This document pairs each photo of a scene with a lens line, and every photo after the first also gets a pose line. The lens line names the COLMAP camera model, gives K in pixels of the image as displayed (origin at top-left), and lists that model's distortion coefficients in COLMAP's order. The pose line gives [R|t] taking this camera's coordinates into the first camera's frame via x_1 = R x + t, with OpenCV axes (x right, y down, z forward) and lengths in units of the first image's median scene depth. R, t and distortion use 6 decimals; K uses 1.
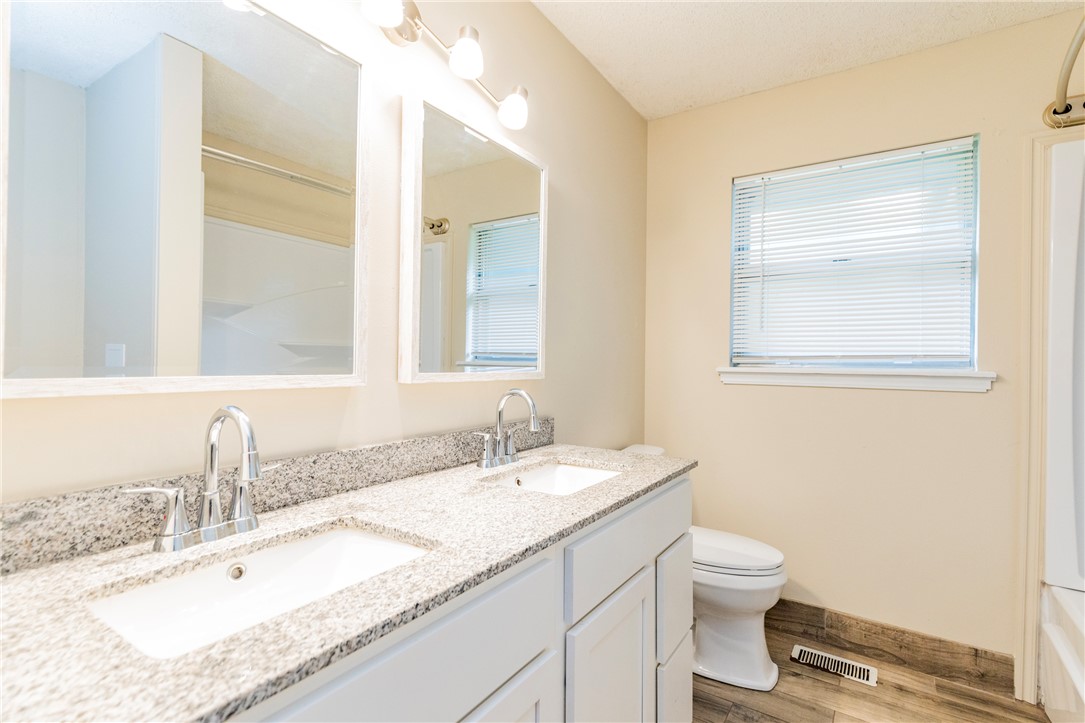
lens RADIAL K [[495.2, 0, 569.8], [0, 495.2, 364.1], [0, 0, 1]] dist [0.010743, -0.000593]
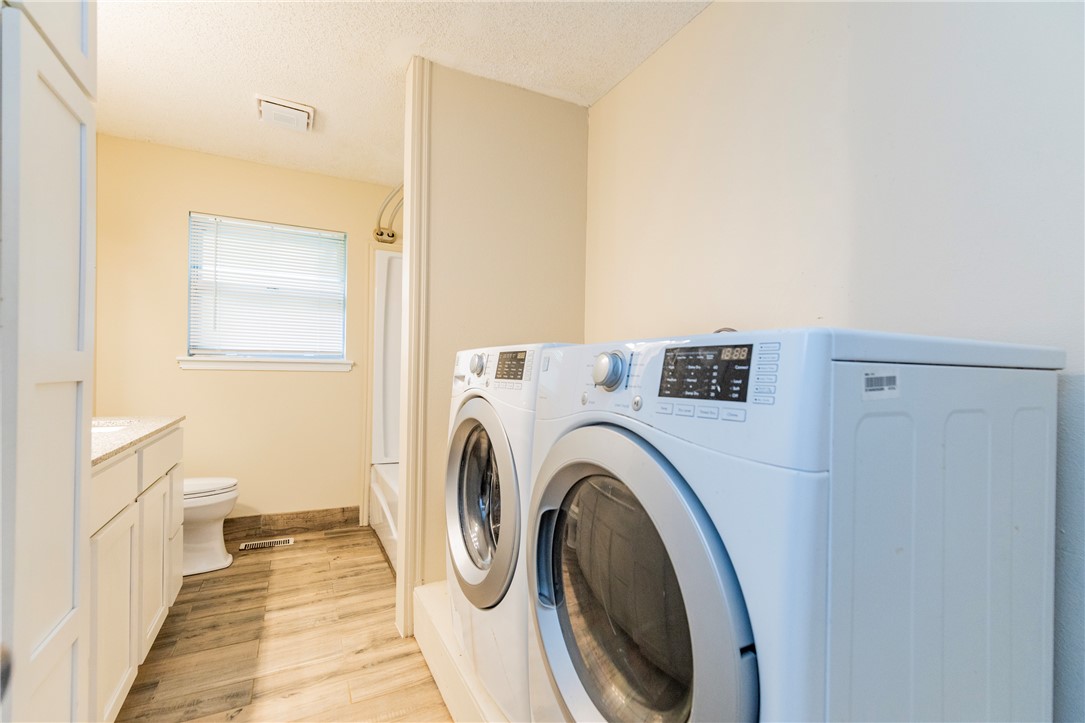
lens RADIAL K [[495.2, 0, 545.1], [0, 495.2, 367.2], [0, 0, 1]] dist [0.010743, -0.000593]
pose [[0.503063, 0.000933, 0.864249, -0.406617], [-0.005134, 0.999985, 0.001908, 0.032327], [-0.864234, -0.005397, 0.503060, -0.572526]]
